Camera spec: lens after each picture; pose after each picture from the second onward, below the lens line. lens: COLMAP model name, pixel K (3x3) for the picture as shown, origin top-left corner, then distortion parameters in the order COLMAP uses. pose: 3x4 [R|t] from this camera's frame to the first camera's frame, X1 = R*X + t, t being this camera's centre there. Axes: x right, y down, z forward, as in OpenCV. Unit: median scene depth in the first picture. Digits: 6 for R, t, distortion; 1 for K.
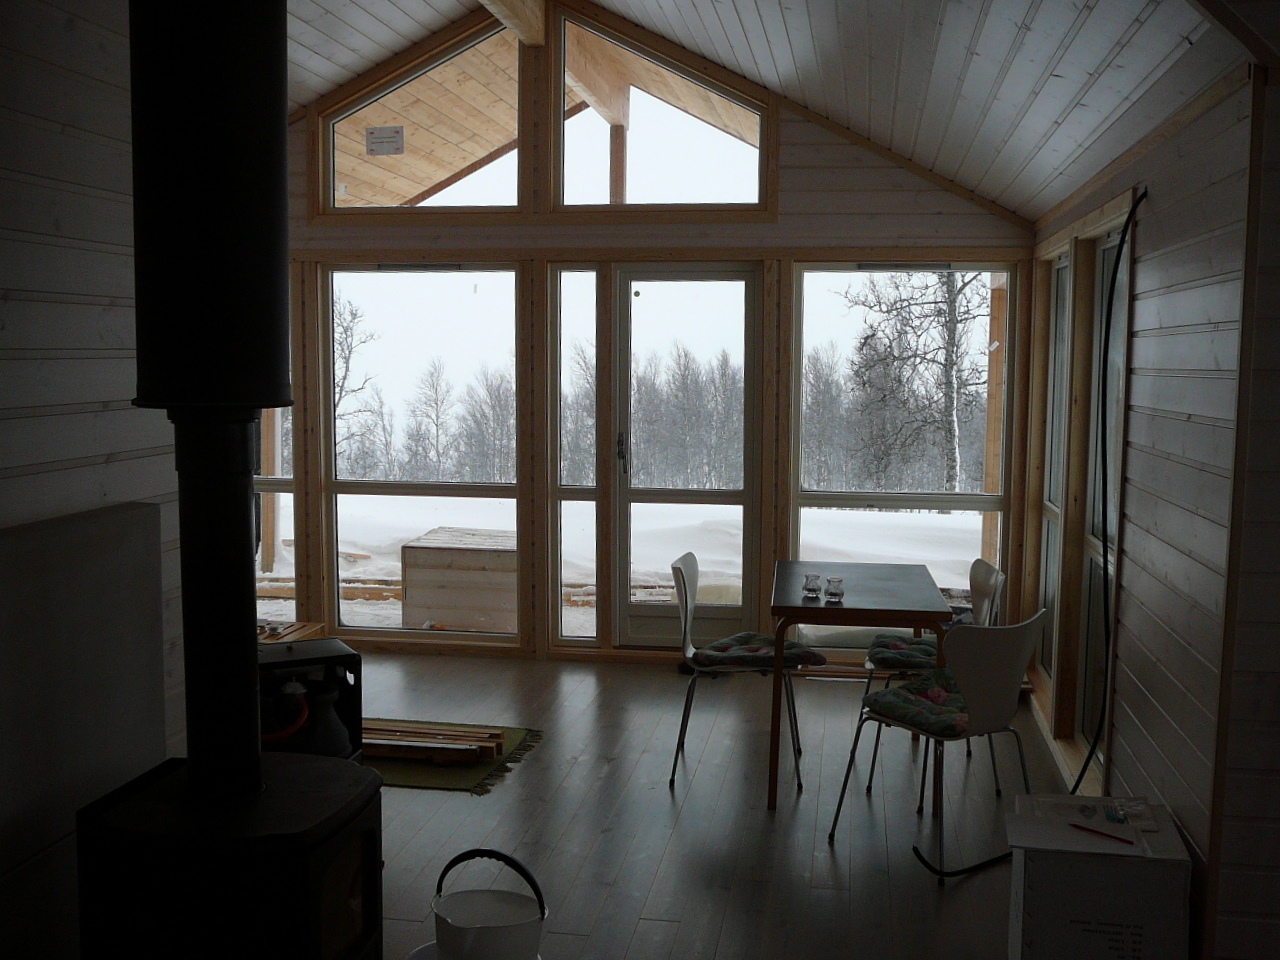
lens RADIAL K [[1331.9, 0, 640.0], [0, 1331.9, 480.0], [0, 0, 1]] dist [-0.118580, 0.160470]
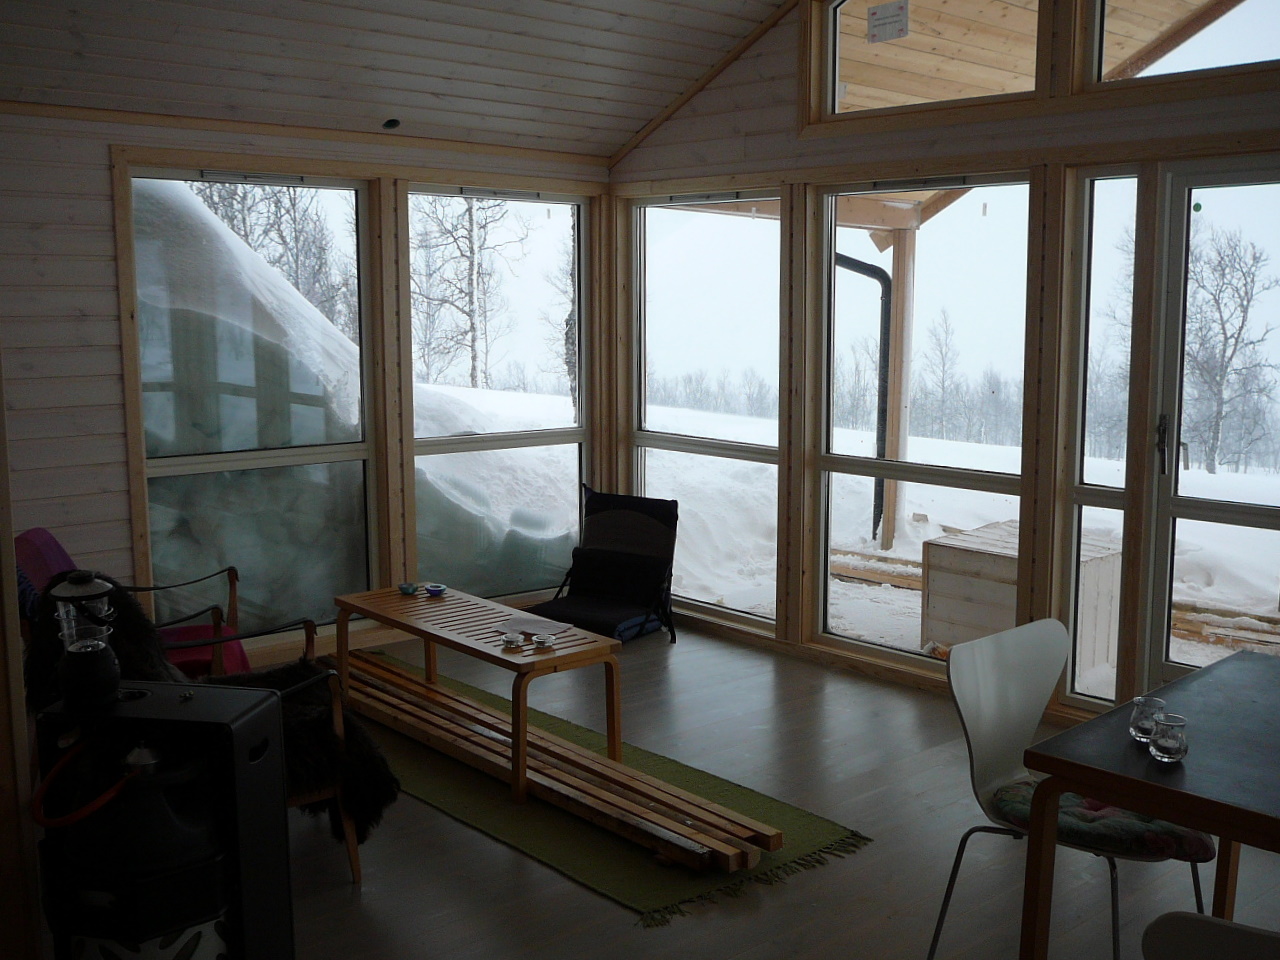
lens RADIAL K [[1331.9, 0, 640.0], [0, 1331.9, 480.0], [0, 0, 1]] dist [-0.118580, 0.160470]
pose [[0.775177, 0.079268, -0.626751, 0.199324], [-0.054488, 0.996789, 0.058677, -0.026368], [0.629389, -0.011335, 0.777007, 0.306674]]
